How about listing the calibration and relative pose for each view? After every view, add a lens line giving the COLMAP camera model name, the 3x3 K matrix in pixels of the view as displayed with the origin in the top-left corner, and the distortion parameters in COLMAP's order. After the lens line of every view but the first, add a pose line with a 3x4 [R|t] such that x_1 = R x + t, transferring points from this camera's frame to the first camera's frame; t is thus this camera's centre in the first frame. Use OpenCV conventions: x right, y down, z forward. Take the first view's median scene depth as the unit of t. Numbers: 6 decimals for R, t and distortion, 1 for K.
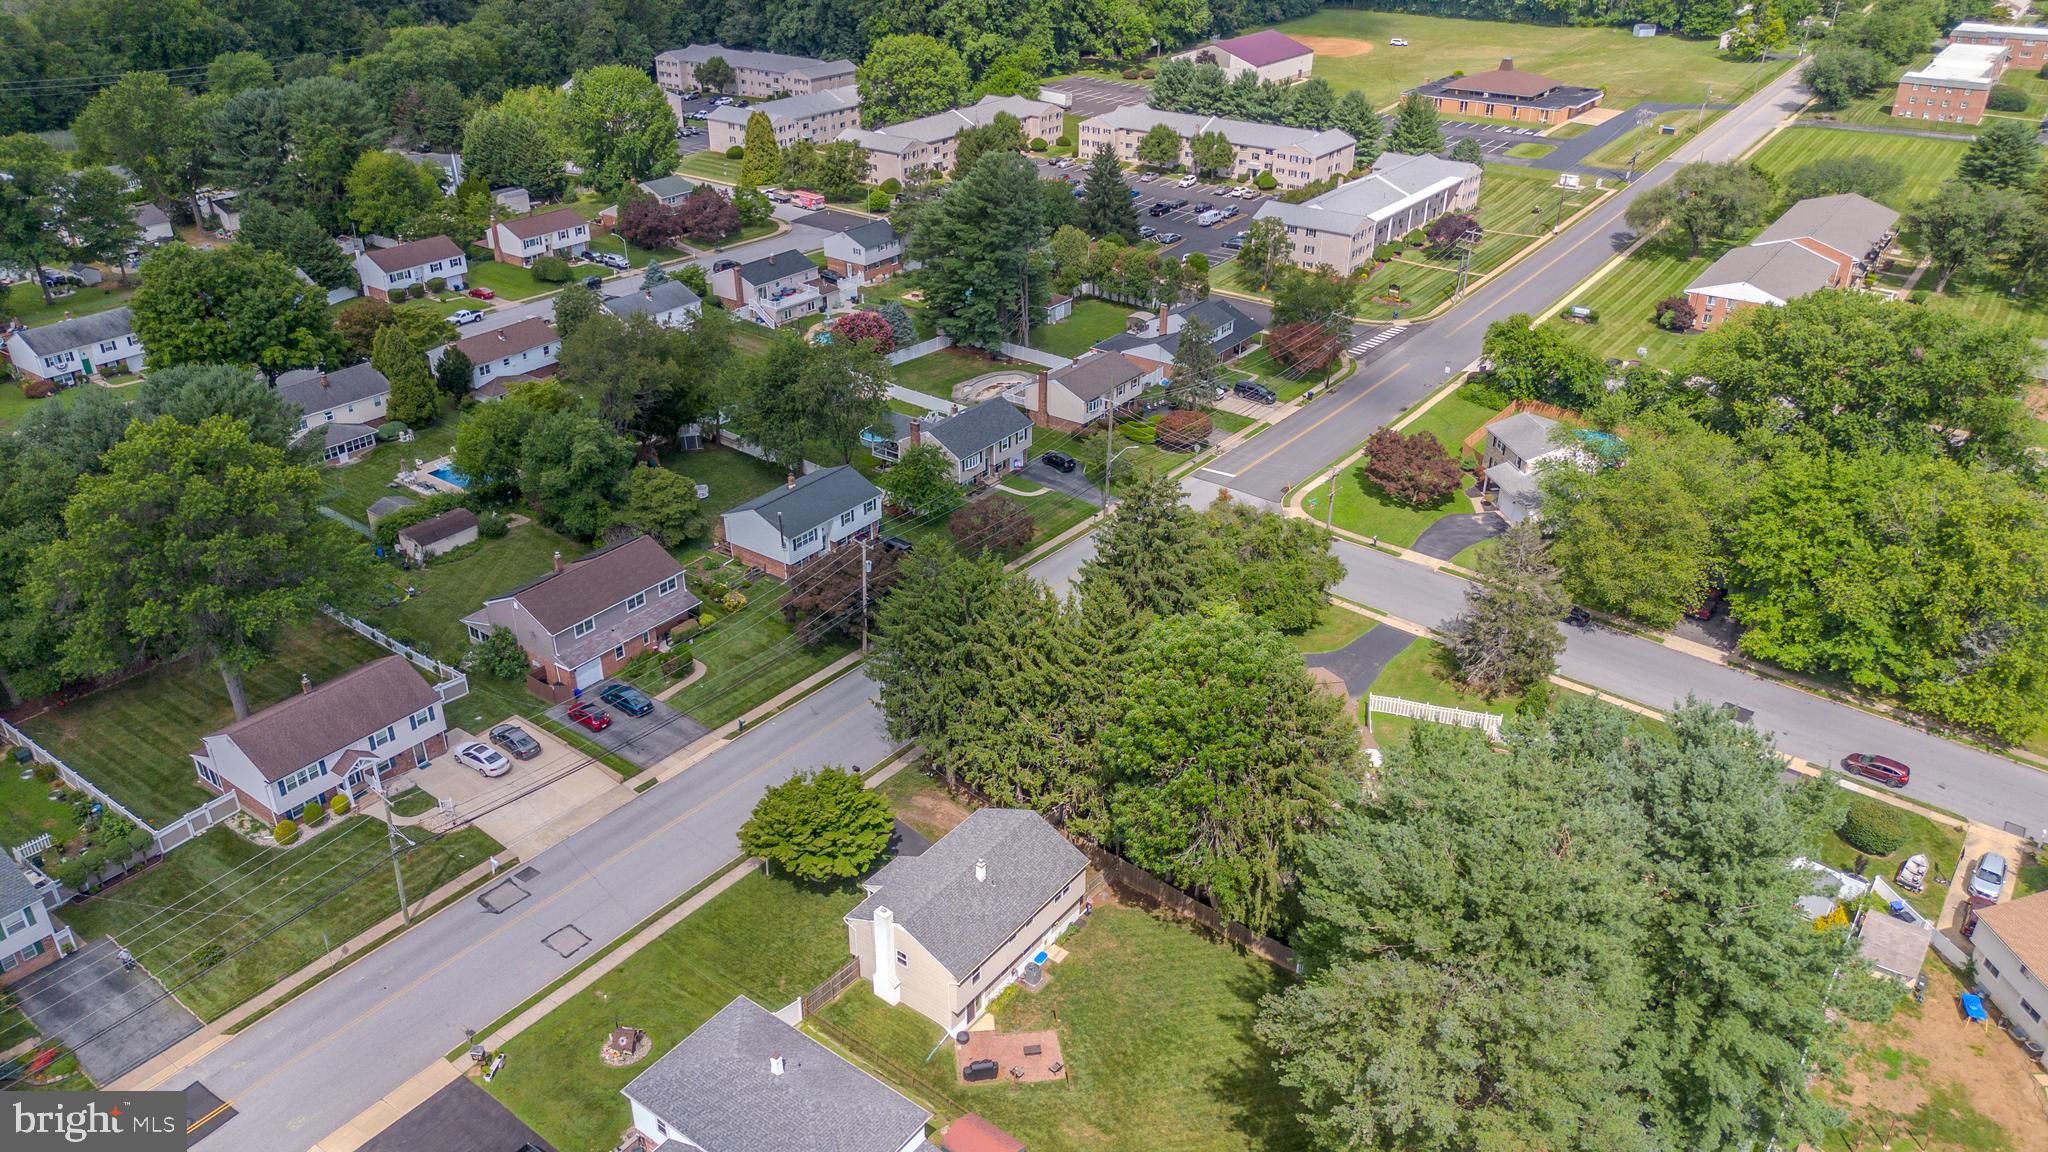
lens RADIAL K [[1454.0, 0, 1021.3], [0, 1454.0, 568.5], [0, 0, 1]] dist [0.074355, -0.073528]
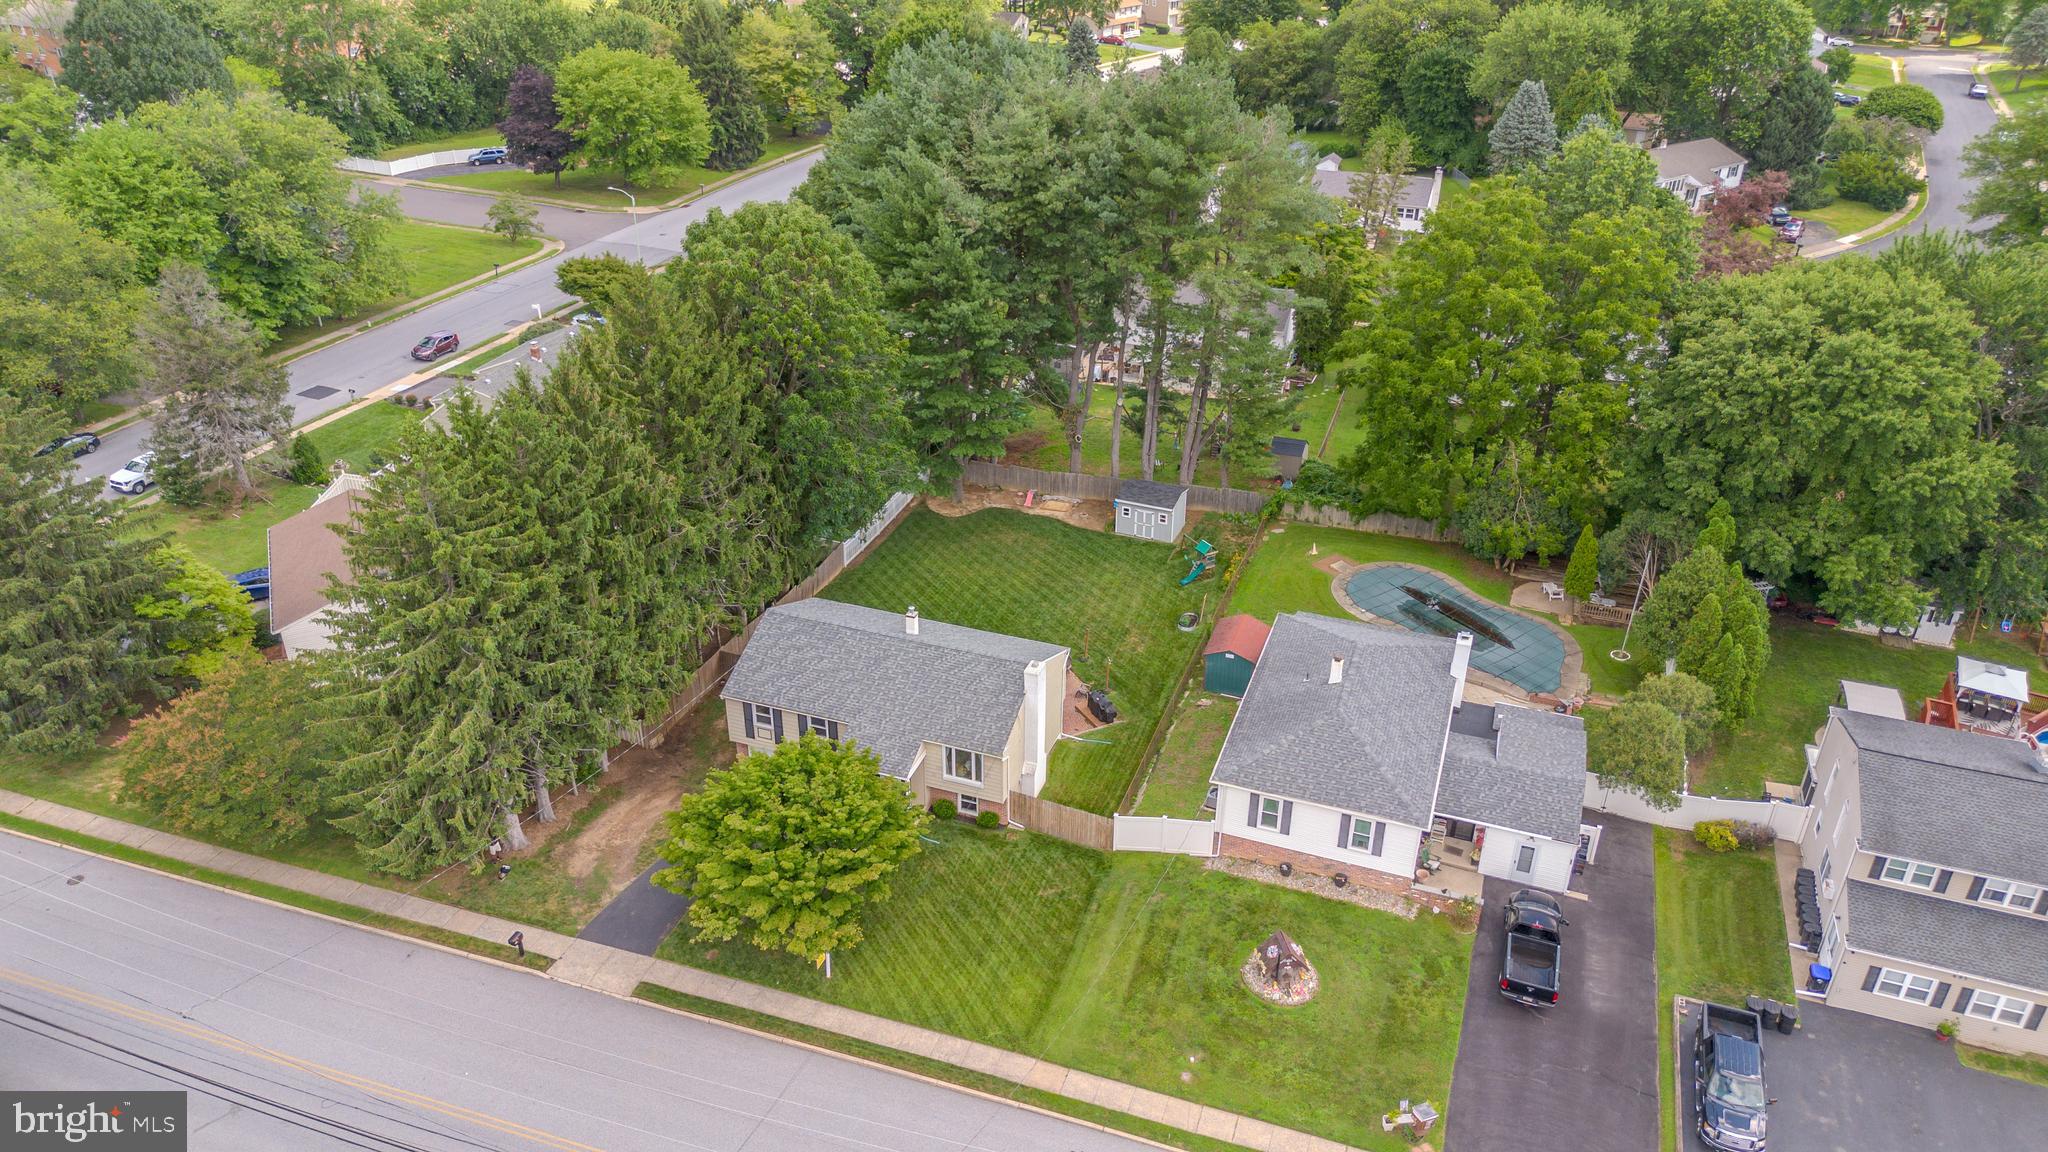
lens RADIAL K [[1450.0, 0, 1020.8], [0, 1450.0, 566.5], [0, 0, 1]] dist [0.088249, -0.092741]
pose [[-0.287476, -0.473641, 0.832480, -0.577291], [0.442336, 0.705271, 0.554014, -0.177142], [-0.849527, 0.527501, 0.006760, 0.834424]]
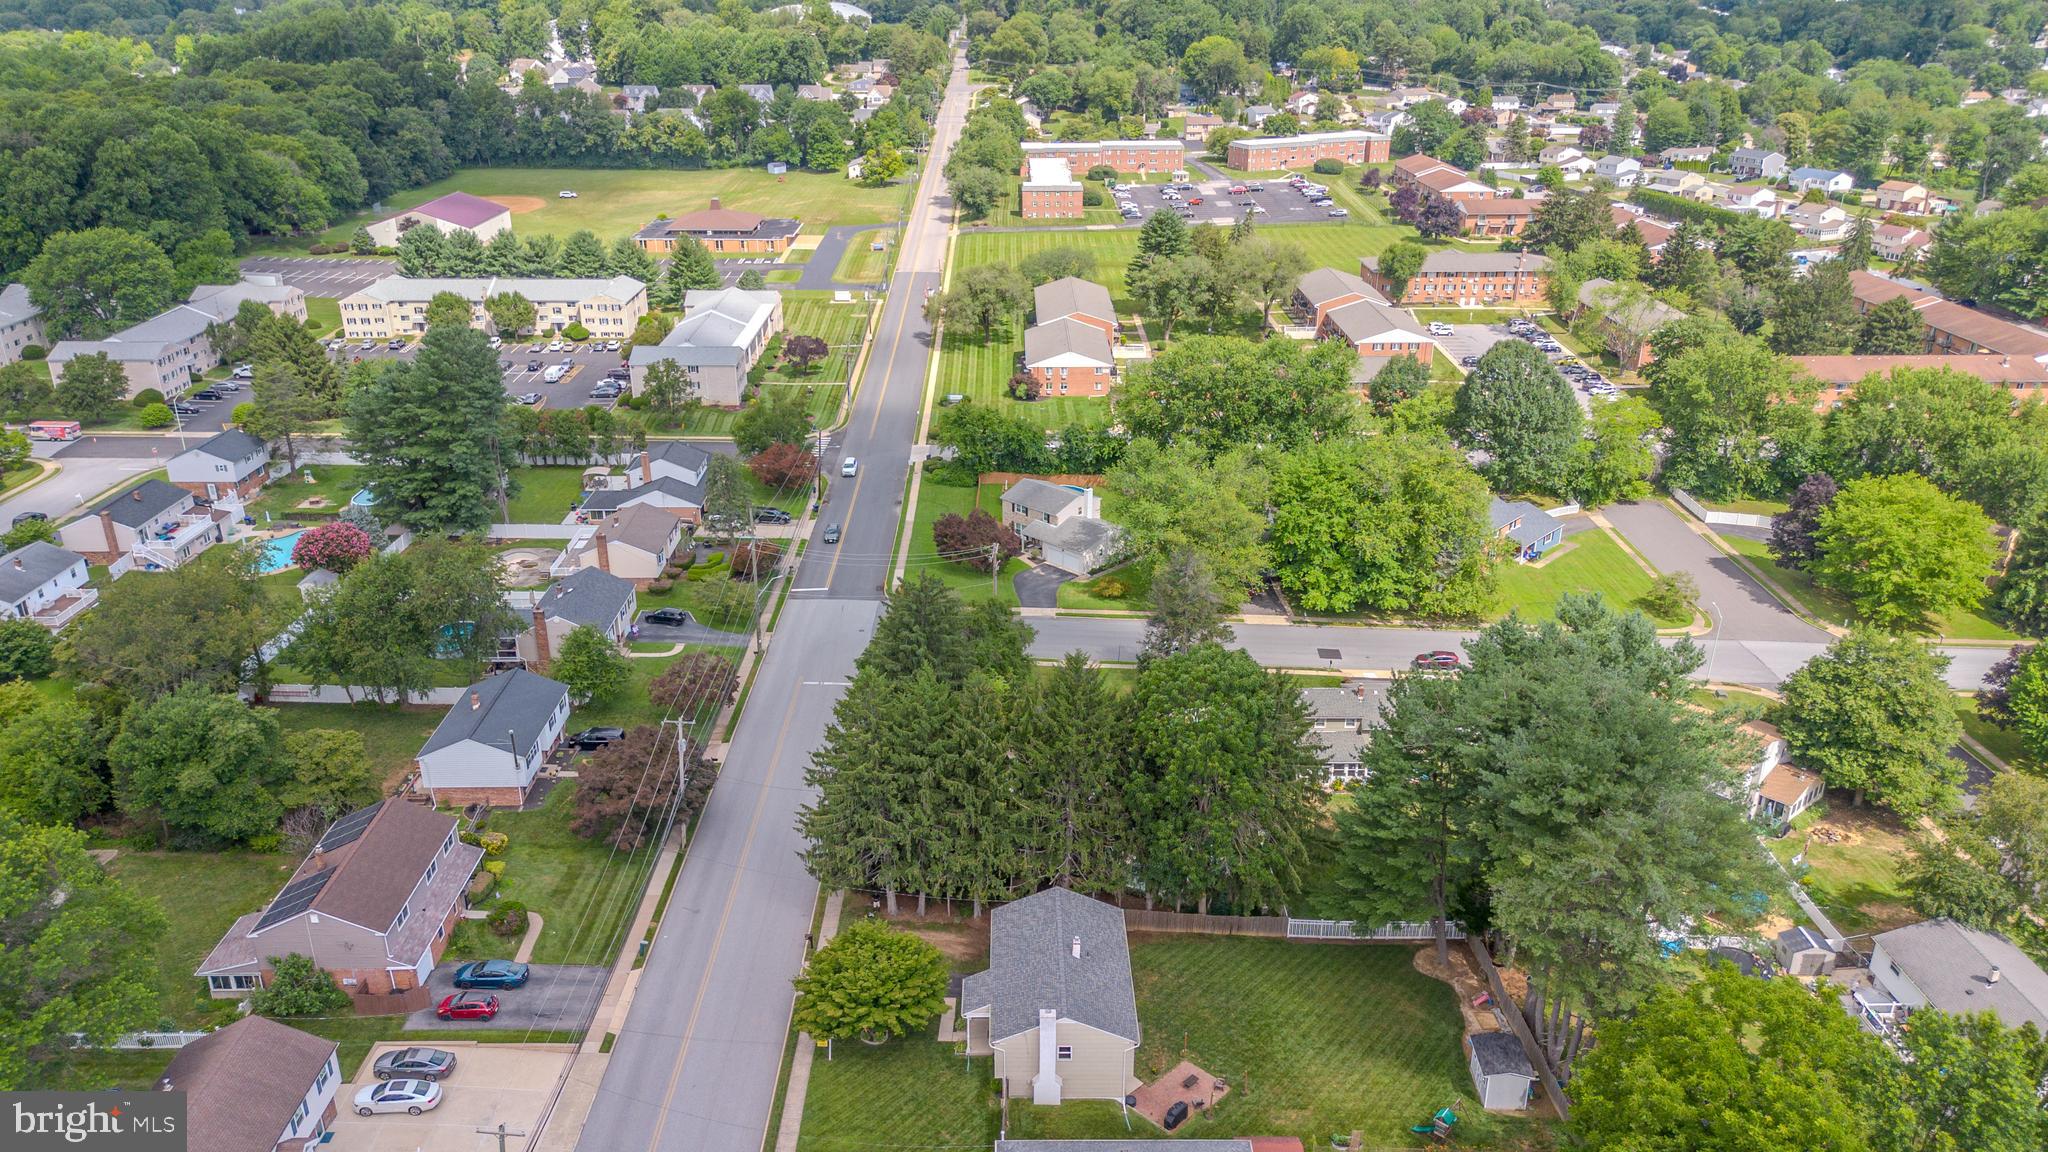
lens RADIAL K [[1454.0, 0, 1021.3], [0, 1454.0, 568.5], [0, 0, 1]] dist [0.074355, -0.073528]
pose [[0.795850, -0.232411, 0.559113, -0.521020], [0.283584, 0.958934, -0.005050, -0.053437], [-0.534979, 0.162575, 0.829076, 0.096836]]
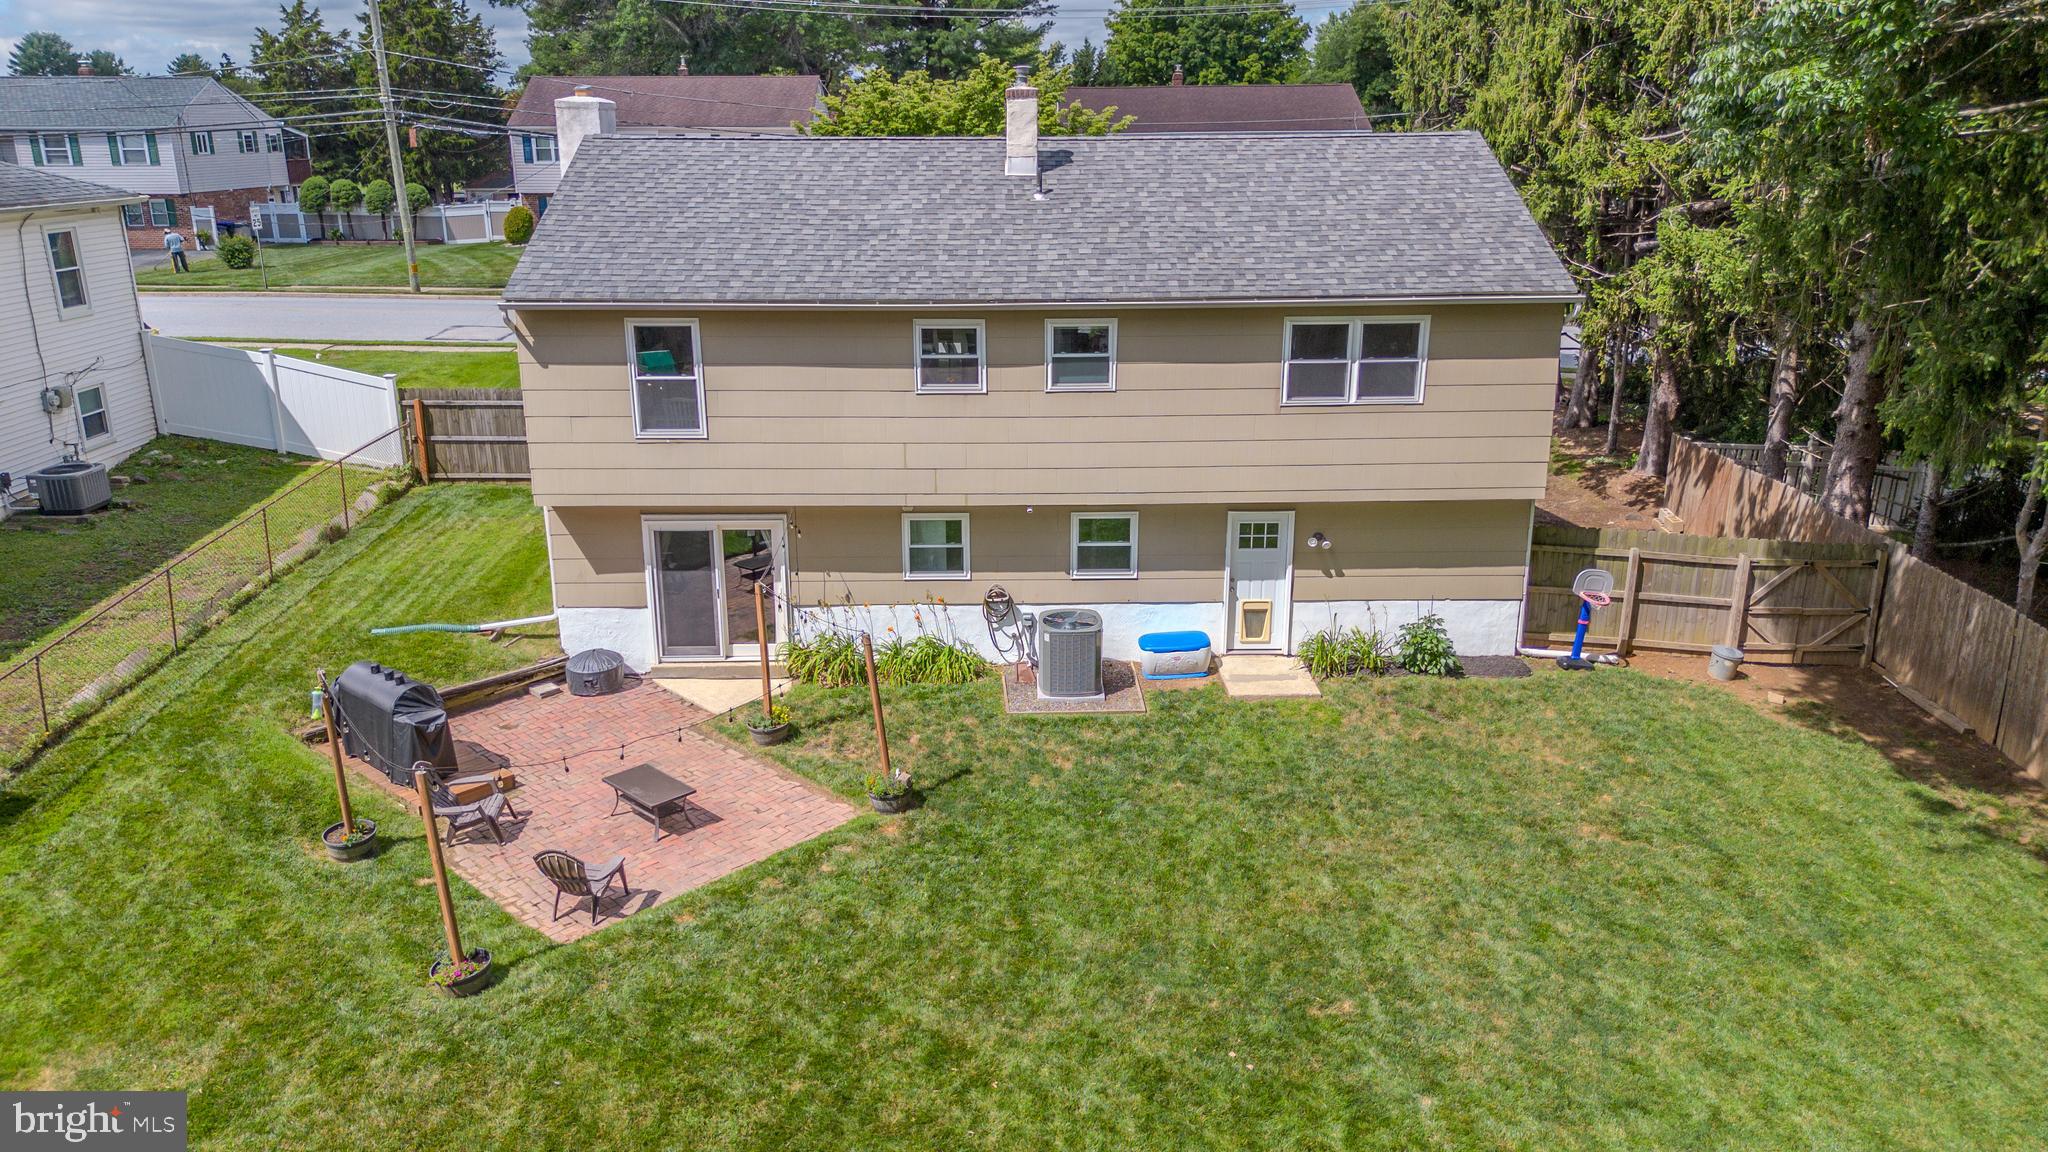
lens RADIAL K [[1454.0, 0, 1021.3], [0, 1454.0, 568.5], [0, 0, 1]] dist [0.074355, -0.073528]
pose [[0.612948, 0.226447, -0.756978, 0.147497], [-0.365641, 0.930588, -0.017689, 0.247712], [0.700429, 0.287625, 0.653200, 0.776371]]
